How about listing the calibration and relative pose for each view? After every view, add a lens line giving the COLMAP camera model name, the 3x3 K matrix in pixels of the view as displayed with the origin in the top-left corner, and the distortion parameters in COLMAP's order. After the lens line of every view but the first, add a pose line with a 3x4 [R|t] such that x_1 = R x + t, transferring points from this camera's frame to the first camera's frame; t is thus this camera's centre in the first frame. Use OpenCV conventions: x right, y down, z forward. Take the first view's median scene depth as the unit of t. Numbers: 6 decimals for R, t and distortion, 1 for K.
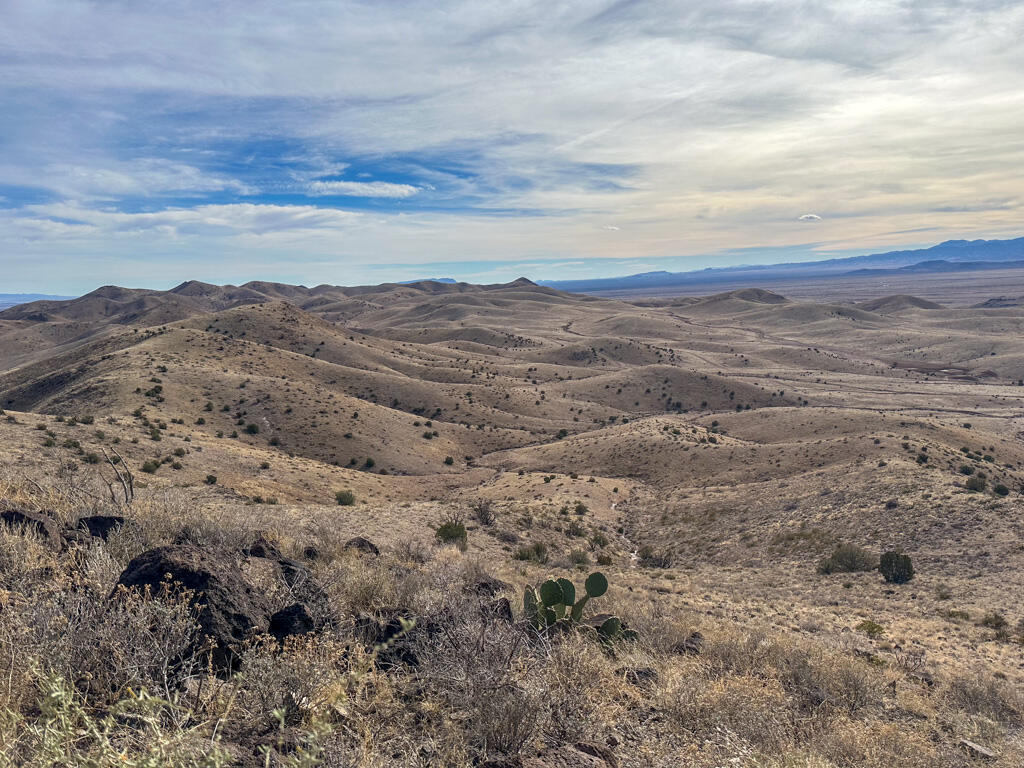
lens RADIAL K [[698.1, 0, 512.0], [0, 698.1, 384.0], [0, 0, 1]] dist [0.099817, -0.129923]
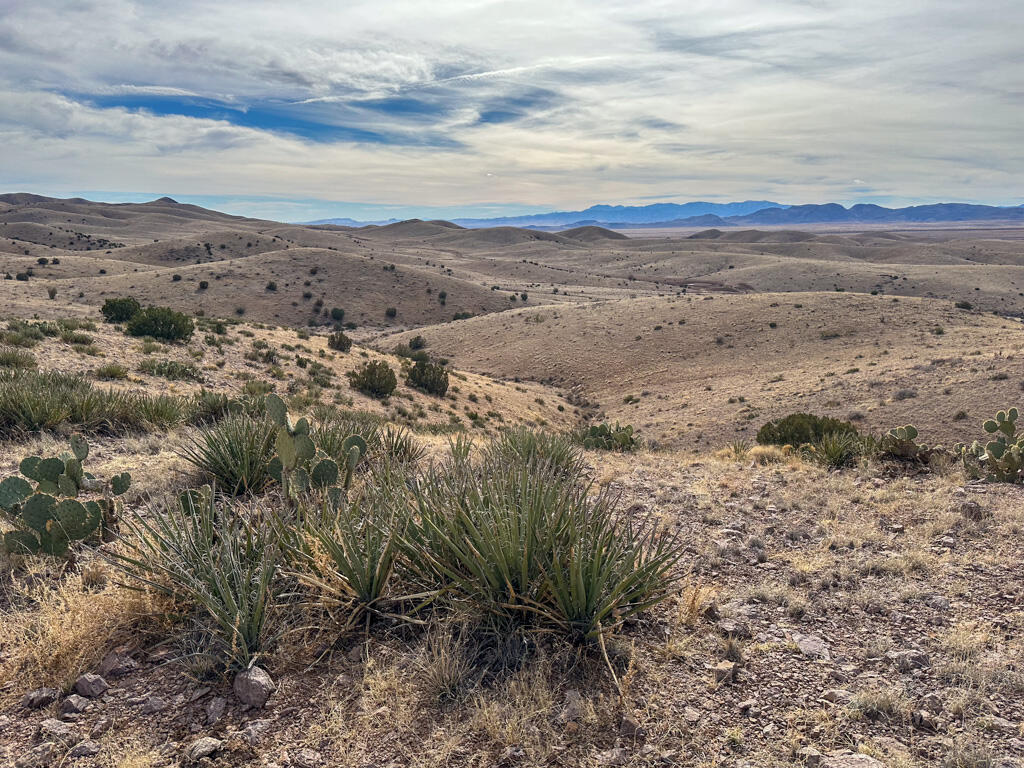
lens RADIAL K [[698.1, 0, 512.0], [0, 698.1, 384.0], [0, 0, 1]] dist [0.099817, -0.129923]
pose [[0.906507, -0.042356, 0.420060, 0.134553], [0.013165, 0.997307, 0.072151, 0.040675], [-0.421985, -0.059875, 0.904624, 0.489287]]
